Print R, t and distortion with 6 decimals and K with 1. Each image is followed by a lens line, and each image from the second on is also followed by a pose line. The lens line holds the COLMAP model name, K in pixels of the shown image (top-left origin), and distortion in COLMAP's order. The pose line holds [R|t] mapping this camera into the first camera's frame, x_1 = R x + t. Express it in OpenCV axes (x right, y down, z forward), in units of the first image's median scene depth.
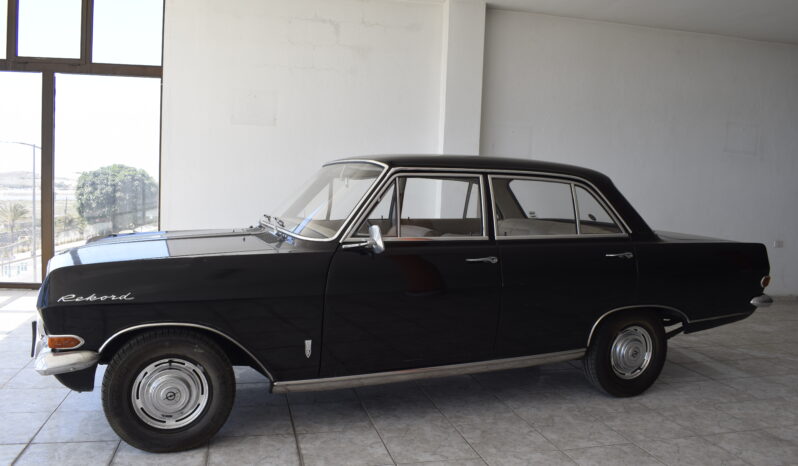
lens RADIAL K [[617.6, 0, 399.0], [0, 617.6, 233.0], [0, 0, 1]] dist [-0.085180, -0.001546]
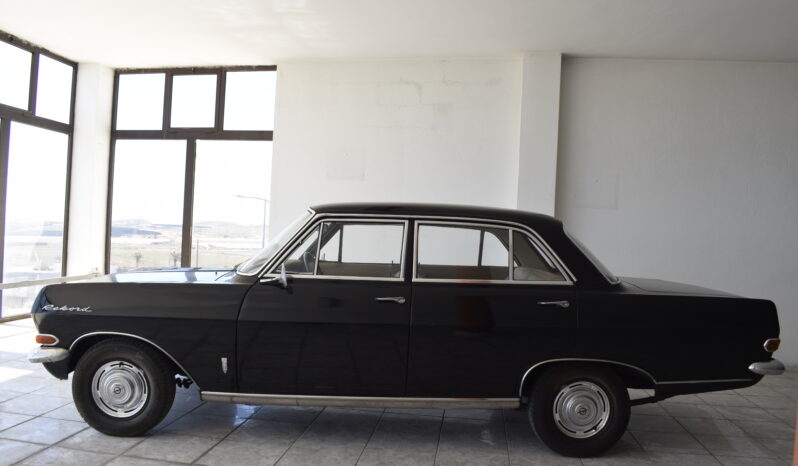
lens RADIAL K [[617.6, 0, 399.0], [0, 617.6, 233.0], [0, 0, 1]] dist [-0.085180, -0.001546]
pose [[0.931524, 0.007182, -0.363608, 0.520249], [-0.038927, 0.996030, -0.080052, 0.013472], [0.361590, 0.088725, 0.928106, 0.004743]]
